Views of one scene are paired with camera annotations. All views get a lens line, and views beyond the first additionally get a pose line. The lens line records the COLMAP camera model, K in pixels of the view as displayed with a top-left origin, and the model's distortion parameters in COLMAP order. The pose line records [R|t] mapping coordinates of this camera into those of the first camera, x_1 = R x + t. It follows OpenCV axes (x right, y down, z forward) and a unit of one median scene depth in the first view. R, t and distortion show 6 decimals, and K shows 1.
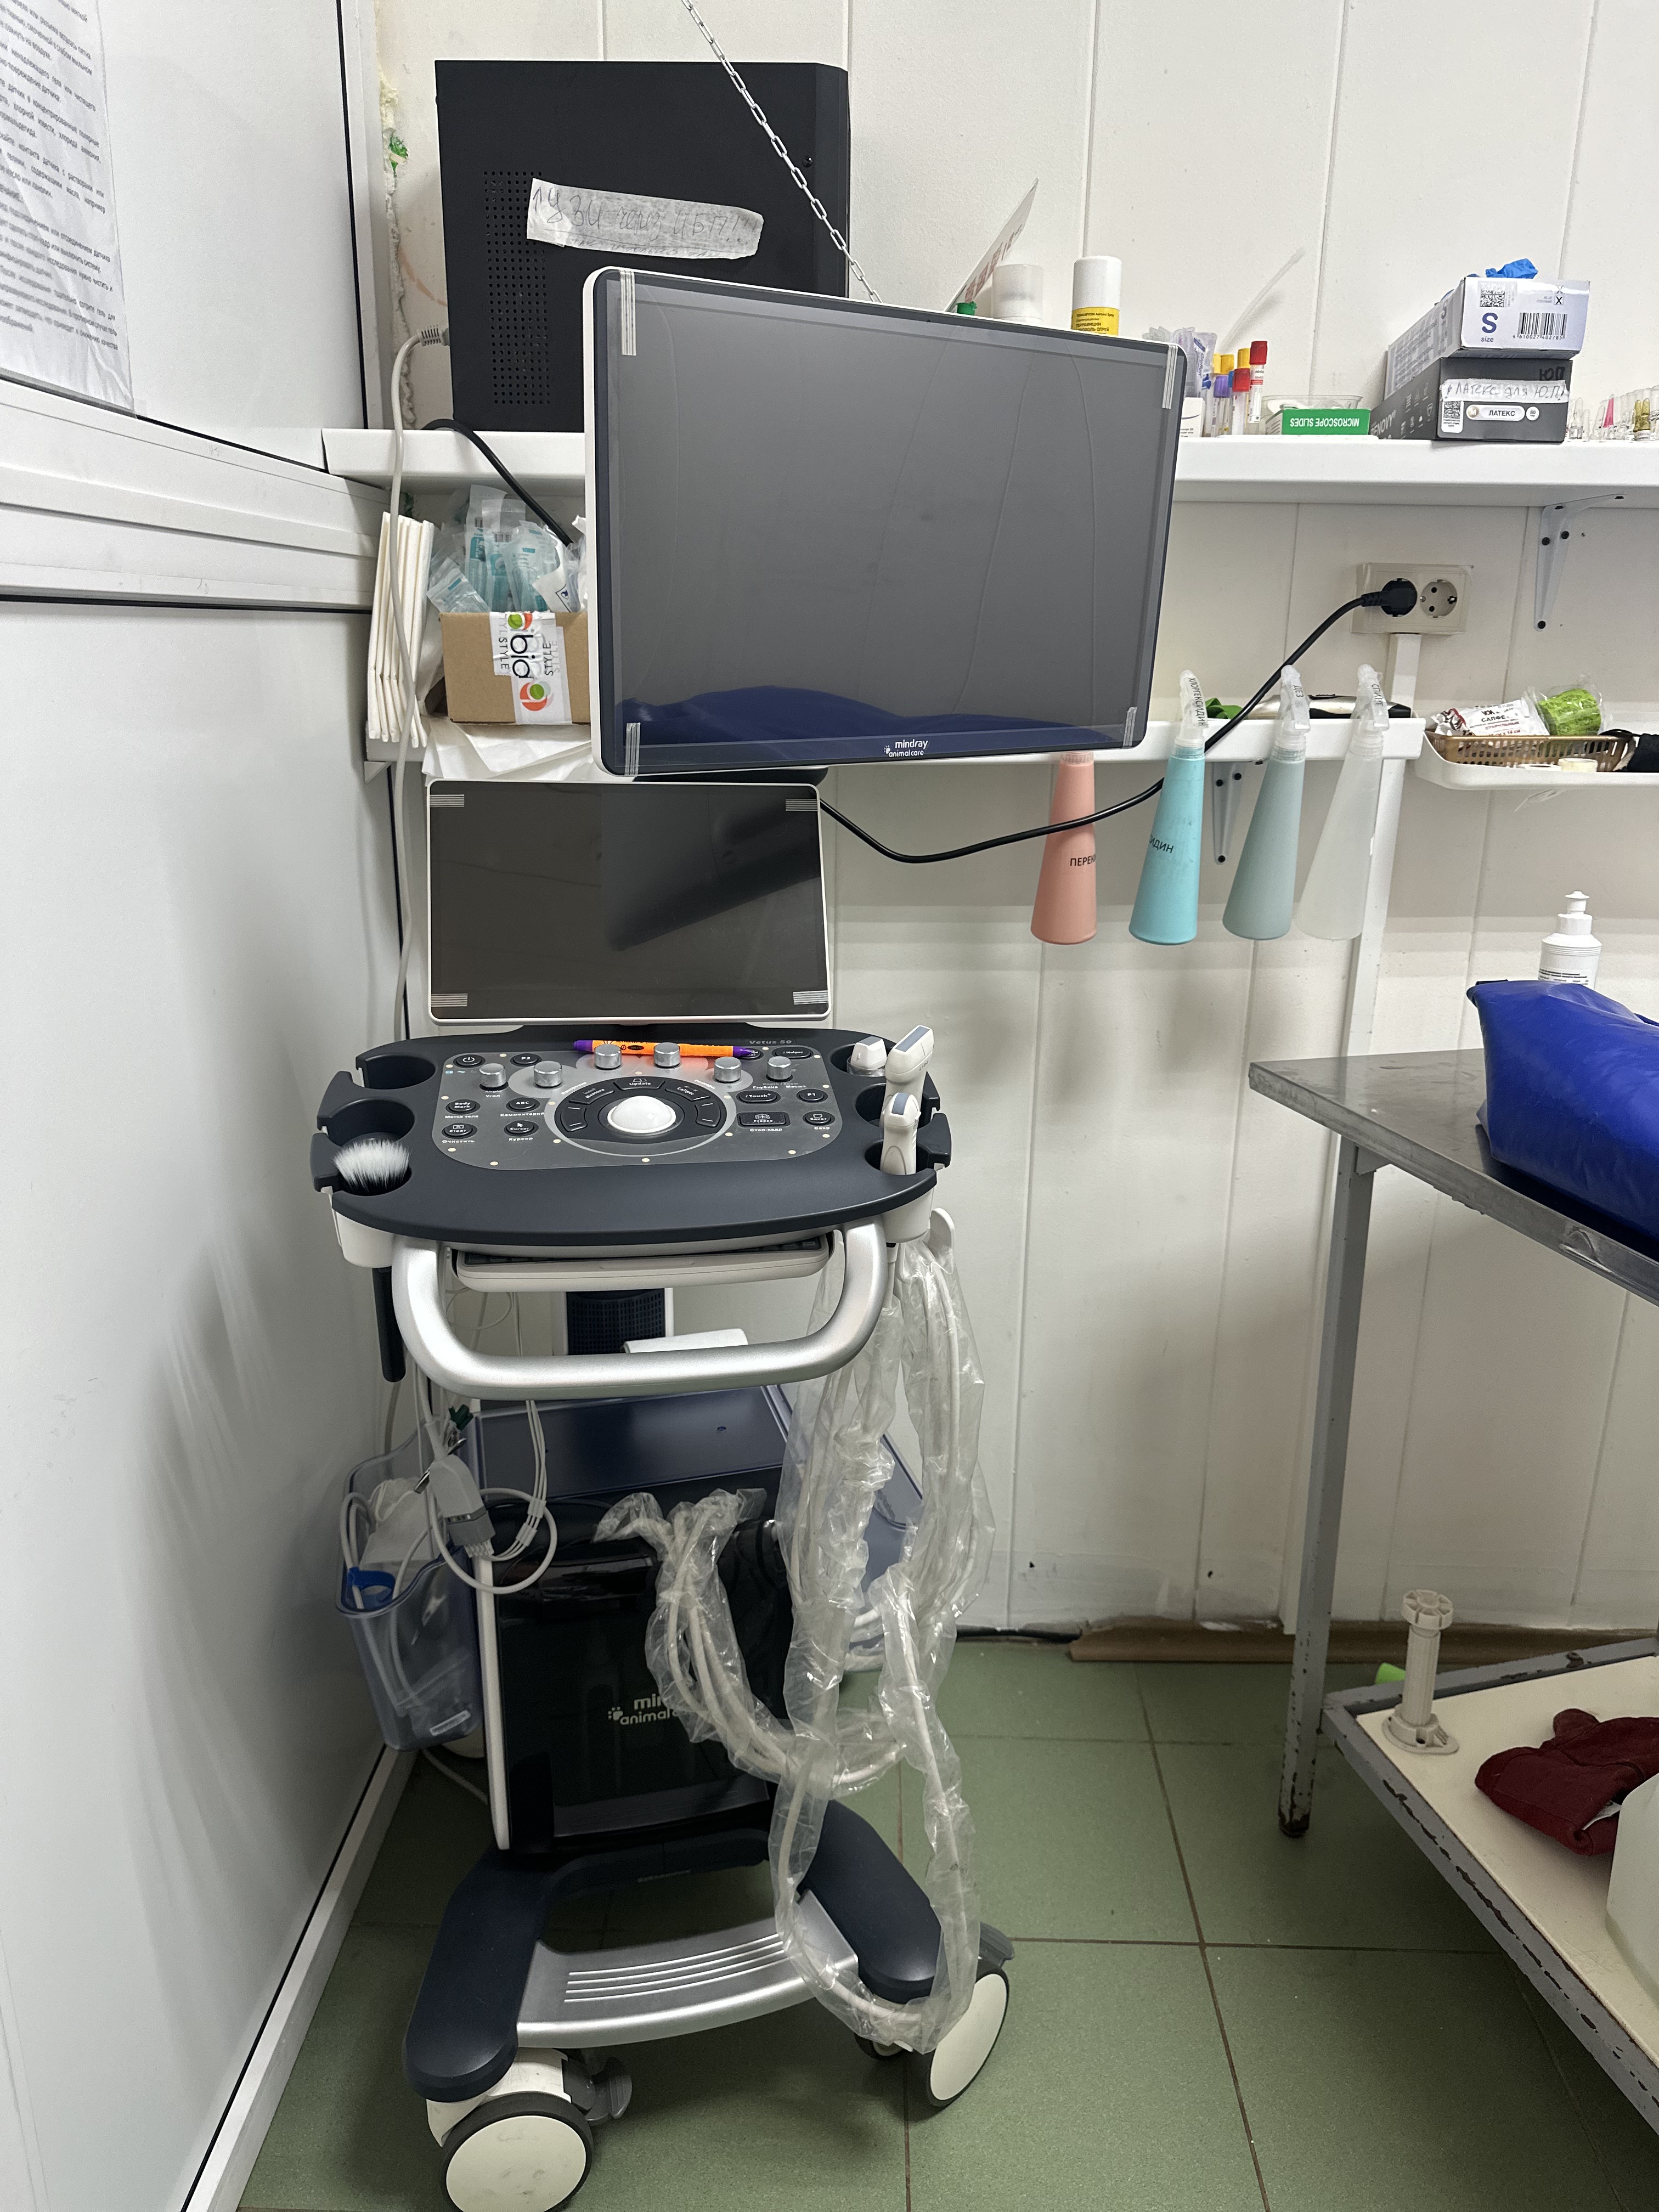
lens RADIAL K [[1560.2, 0, 829.5], [0, 1560.2, 1106.0], [0, 0, 1]] dist [0.001200, -0.000505]
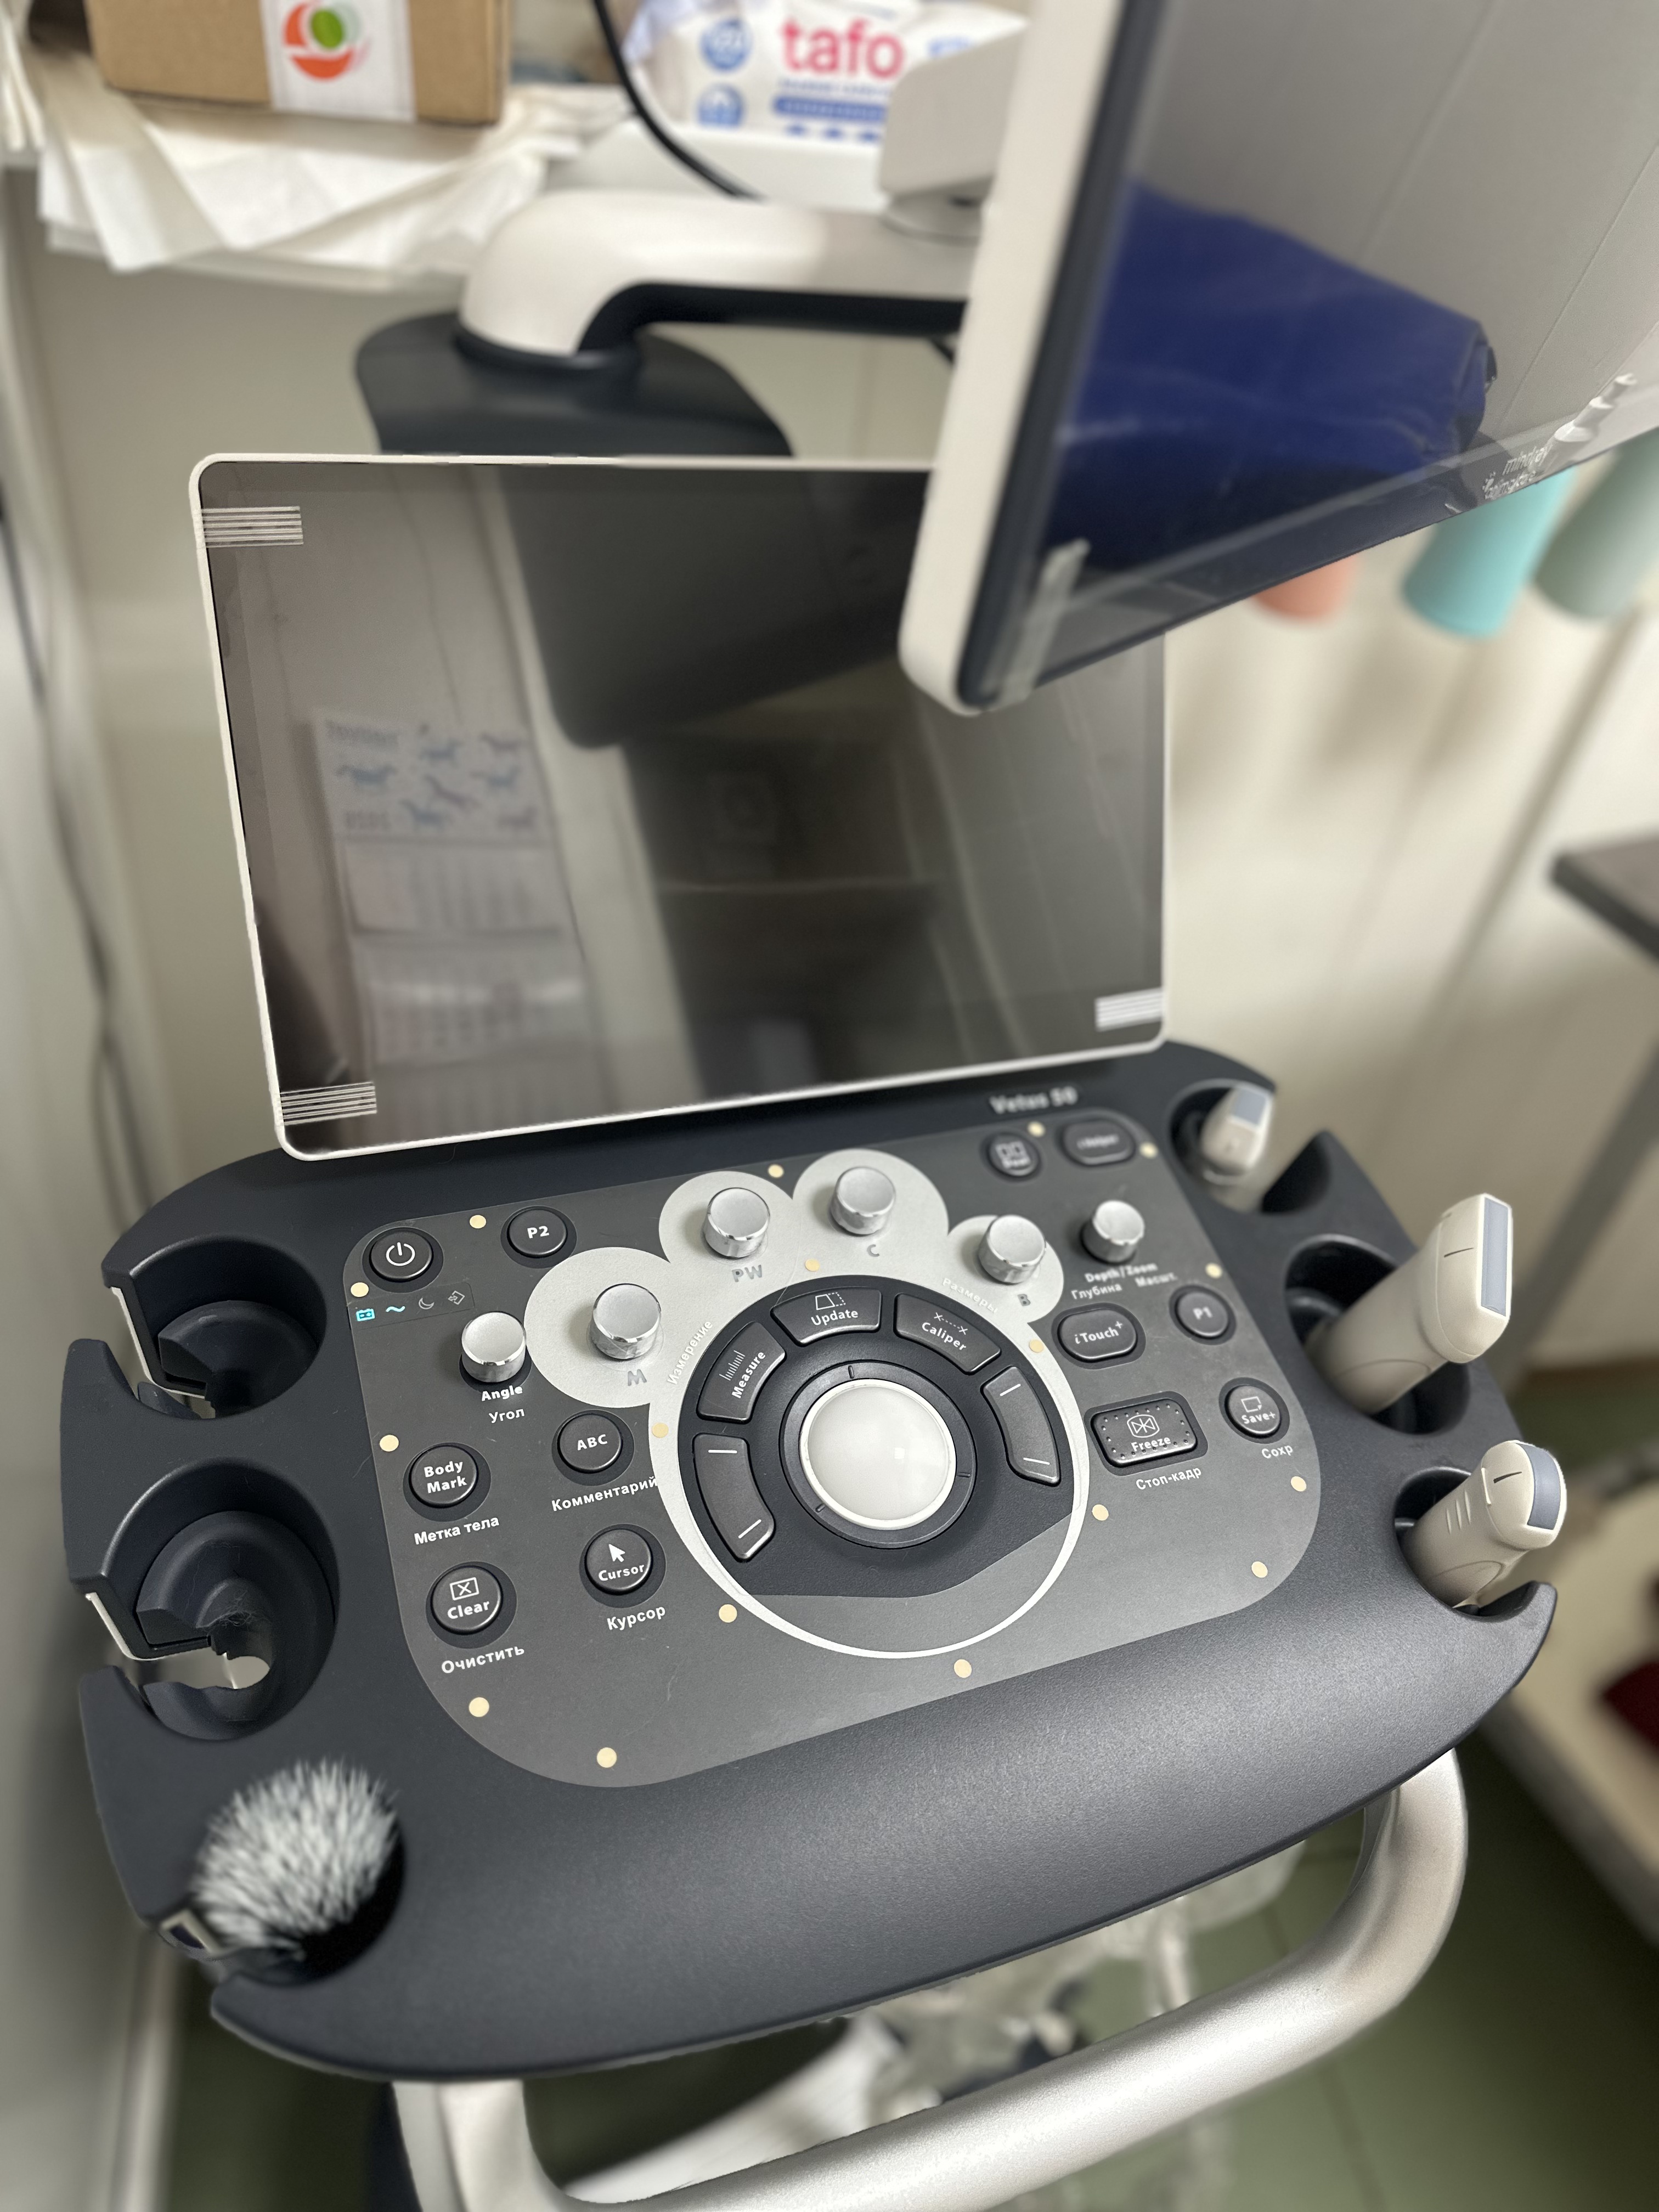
lens RADIAL K [[1580.7, 0, 826.9], [0, 1580.7, 1178.9], [0, 0, 1]] dist [-0.005933, -0.004947]
pose [[0.976327, -0.049792, 0.210492, -0.205739], [-0.047680, 0.899663, 0.433975, -0.228898], [-0.210980, -0.433737, 0.875991, 0.615737]]
